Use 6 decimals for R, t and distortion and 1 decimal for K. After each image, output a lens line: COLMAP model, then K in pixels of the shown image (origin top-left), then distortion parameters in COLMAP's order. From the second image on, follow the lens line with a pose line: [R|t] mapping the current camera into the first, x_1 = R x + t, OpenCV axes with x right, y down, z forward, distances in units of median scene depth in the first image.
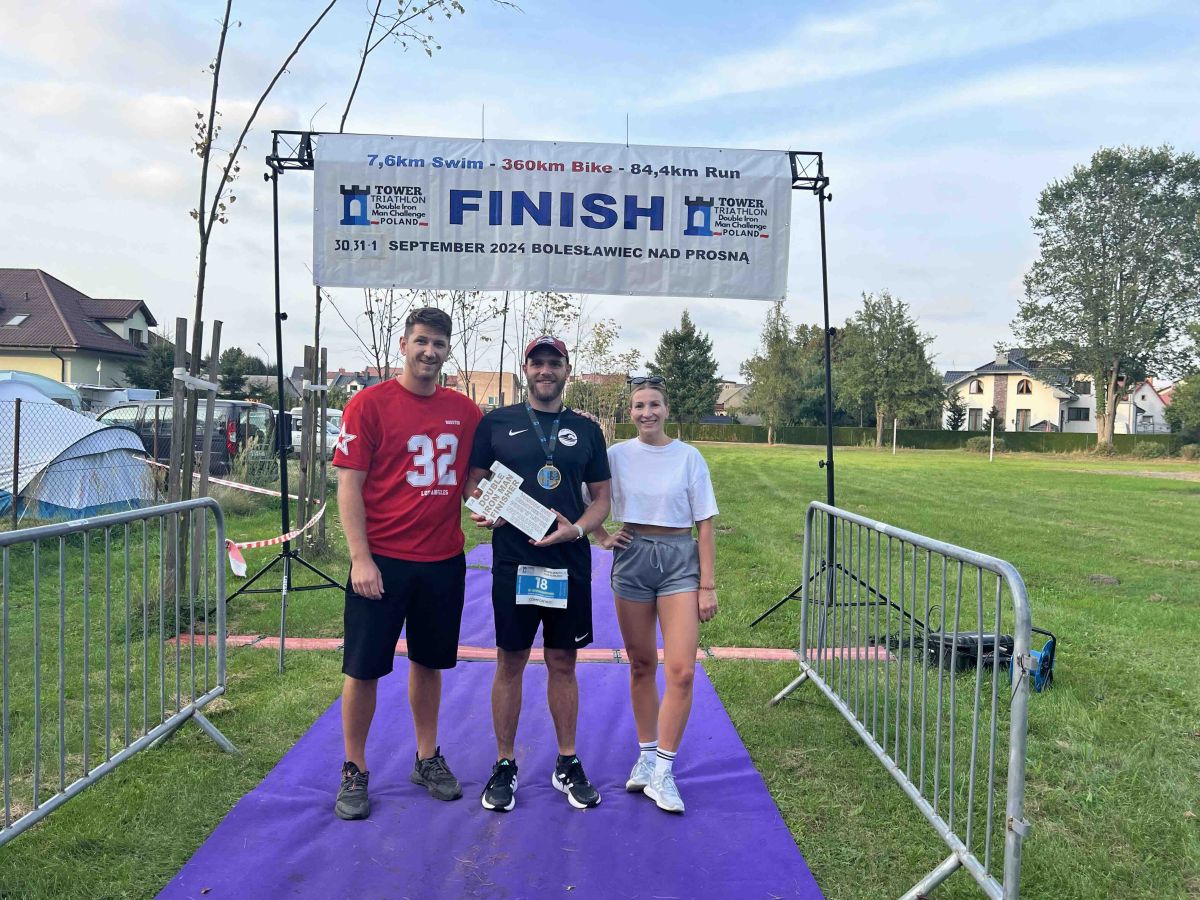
lens RADIAL K [[906.3, 0, 600.0], [0, 906.3, 450.0], [0, 0, 1]] dist [0.002387, 0.000205]
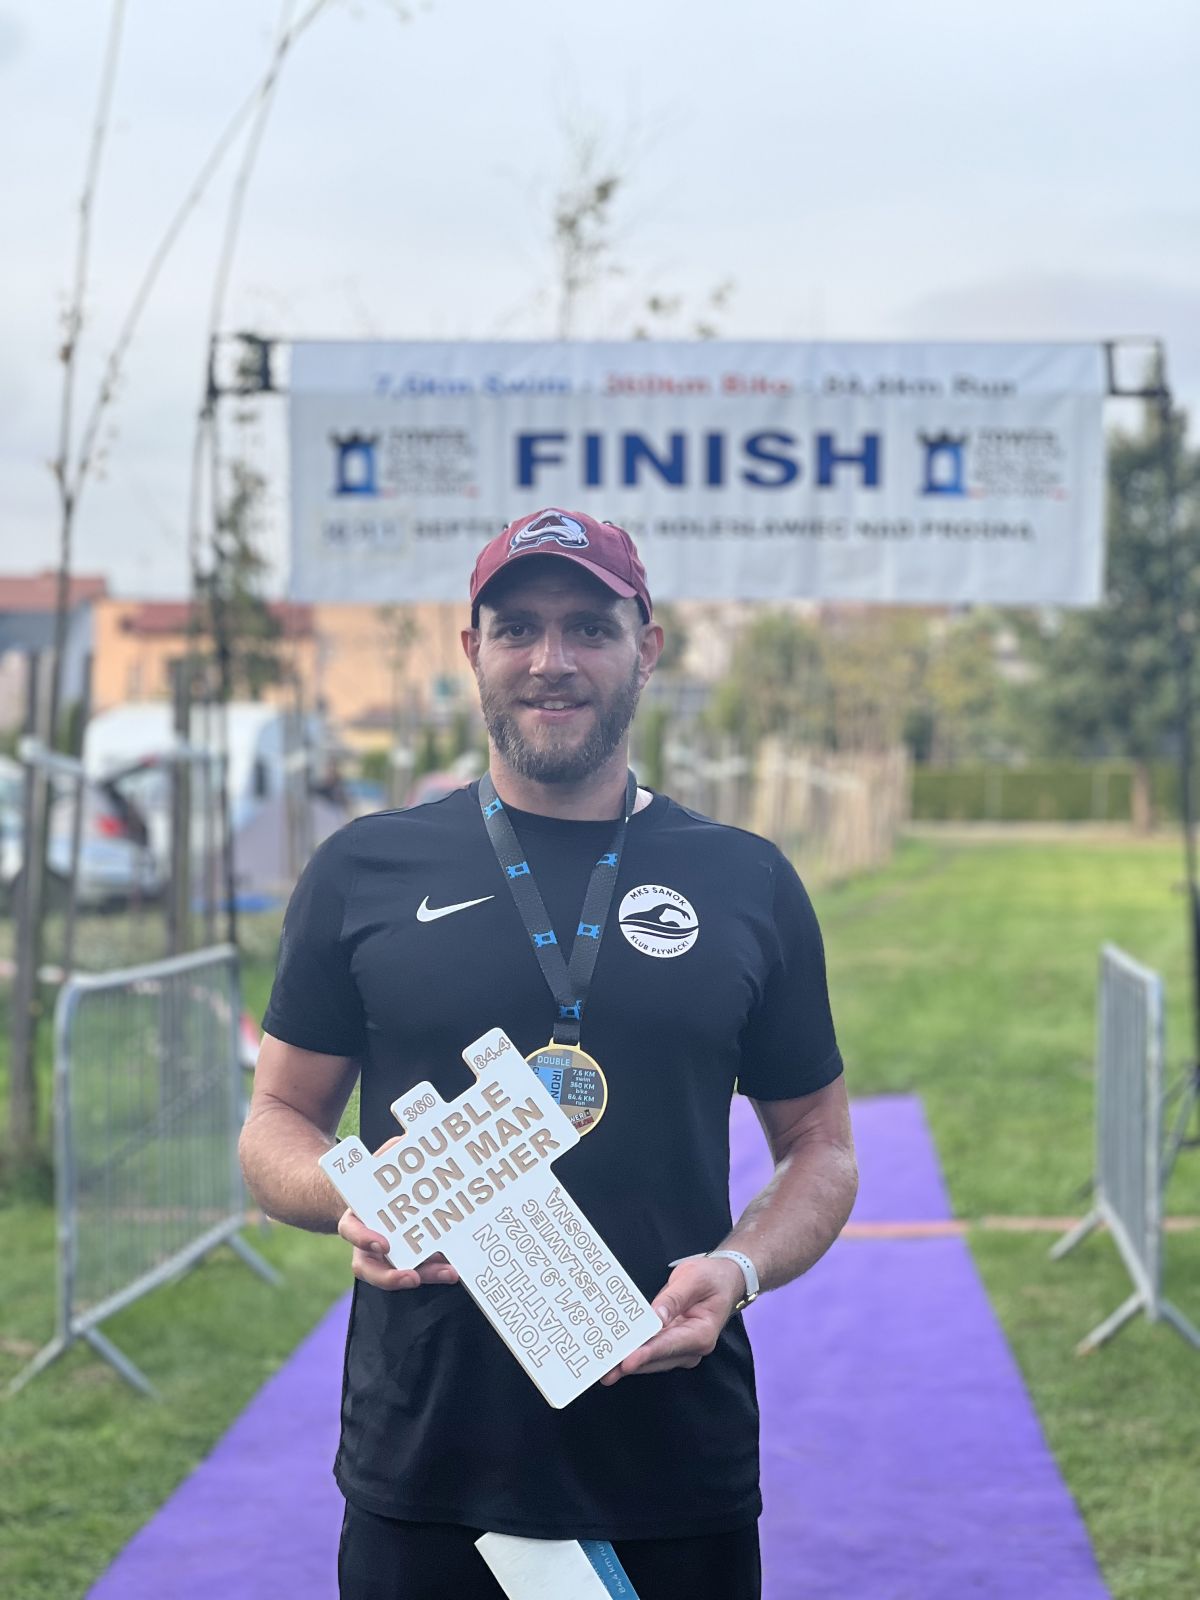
lens RADIAL K [[3595.0, 0, 600.0], [0, 3595.0, 800.0], [0, 0, 1]] dist [0.043176, 0.175326]
pose [[0.998400, -0.020848, -0.052569, 0.006609], [0.018406, 0.998747, -0.046527, 0.058650], [0.053473, 0.045485, 0.997533, -1.290630]]
